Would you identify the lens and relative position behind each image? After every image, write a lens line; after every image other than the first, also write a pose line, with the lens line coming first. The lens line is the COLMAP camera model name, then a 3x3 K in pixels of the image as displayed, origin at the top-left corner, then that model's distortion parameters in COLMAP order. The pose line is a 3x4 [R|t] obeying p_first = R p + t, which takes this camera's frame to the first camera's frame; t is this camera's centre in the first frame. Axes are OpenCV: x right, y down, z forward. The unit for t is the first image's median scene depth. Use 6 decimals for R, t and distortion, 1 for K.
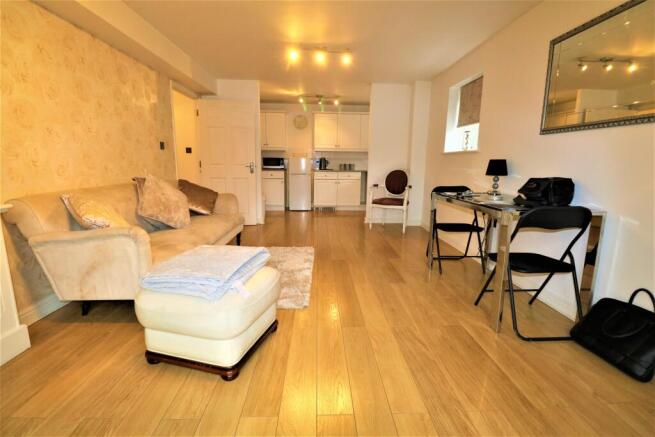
lens RADIAL K [[301.3, 0, 331.3], [0, 301.3, 217.7], [0, 0, 1]] dist [-0.019316, -0.001169]
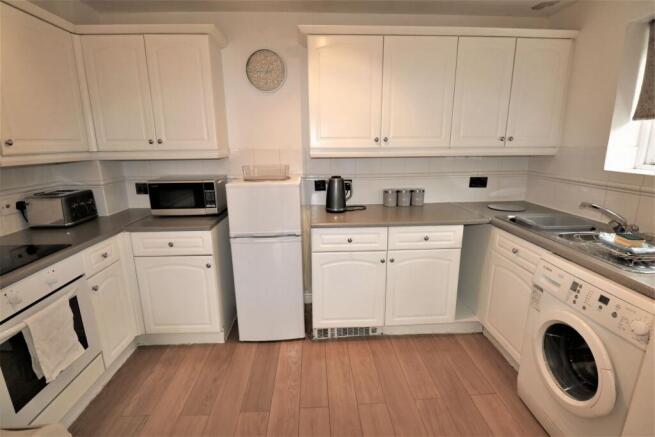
lens RADIAL K [[301.3, 0, 323.7], [0, 301.3, 214.7], [0, 0, 1]] dist [-0.019316, -0.001169]
pose [[0.999621, -0.023365, -0.014538, -0.038698], [0.024168, 0.998042, 0.057696, -0.179065], [0.013162, -0.058025, 0.998228, 0.674638]]
